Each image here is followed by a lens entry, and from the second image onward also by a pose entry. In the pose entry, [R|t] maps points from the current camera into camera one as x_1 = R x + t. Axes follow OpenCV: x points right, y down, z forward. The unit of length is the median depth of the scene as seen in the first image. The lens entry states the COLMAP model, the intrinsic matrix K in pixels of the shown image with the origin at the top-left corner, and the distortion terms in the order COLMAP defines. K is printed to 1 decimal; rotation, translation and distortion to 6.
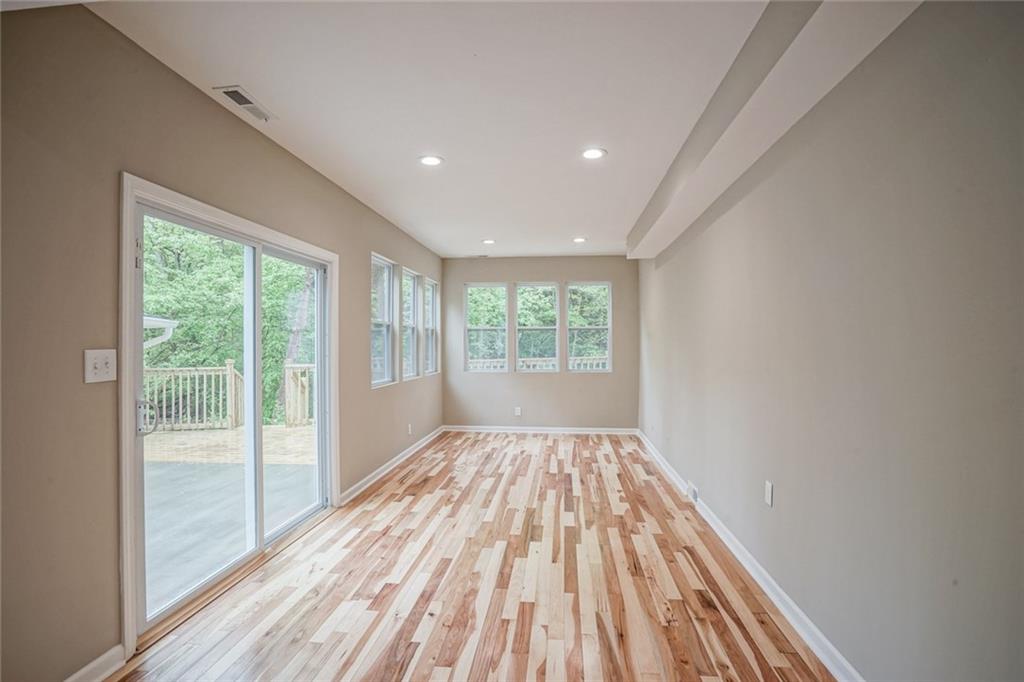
lens RADIAL K [[468.7, 0, 508.7], [0, 468.7, 341.2], [0, 0, 1]] dist [-0.055659, 0.019509]
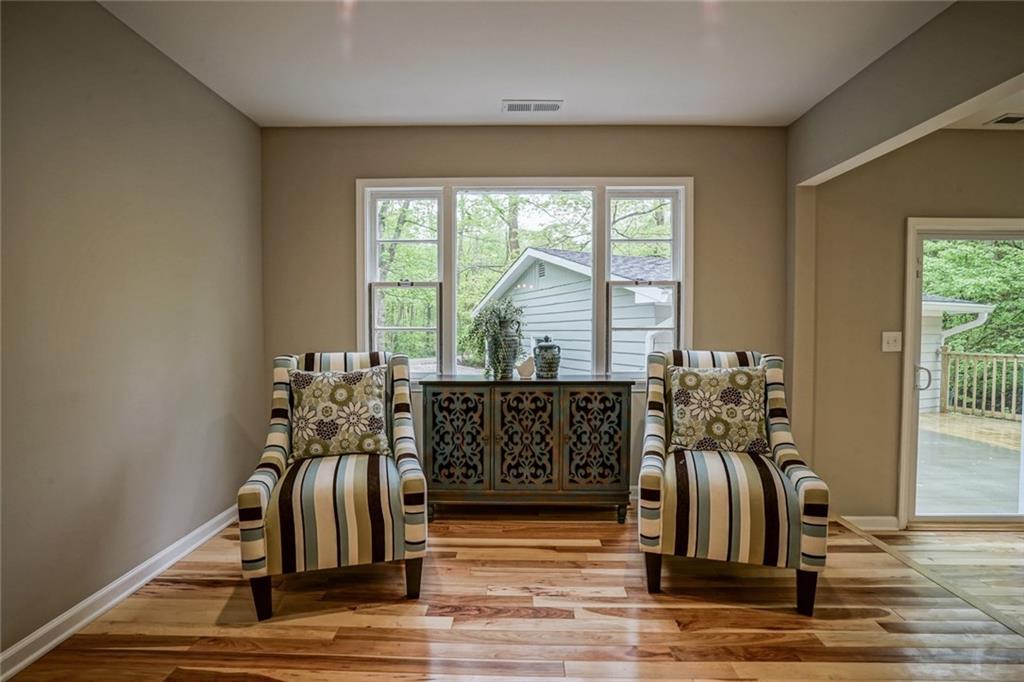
lens RADIAL K [[468.7, 0, 508.7], [0, 468.7, 341.2], [0, 0, 1]] dist [-0.055659, 0.019509]
pose [[0.095885, 0.032978, -0.994846, 0.254601], [0.000780, 0.999448, 0.033206, -0.001604], [0.995392, -0.003959, 0.095806, -0.226312]]
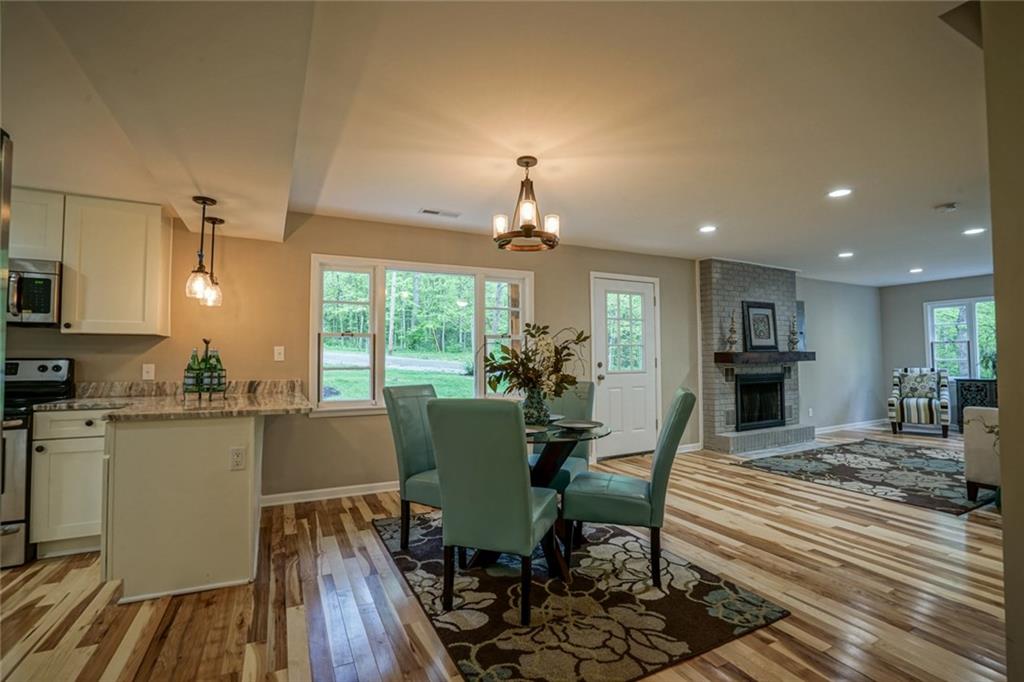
lens RADIAL K [[468.7, 0, 508.7], [0, 468.7, 341.2], [0, 0, 1]] dist [-0.055659, 0.019509]
pose [[-0.834168, -0.016979, -0.551249, 1.880955], [0.008303, 0.999026, -0.043334, -0.006945], [0.551447, -0.040725, -0.833215, 0.195038]]
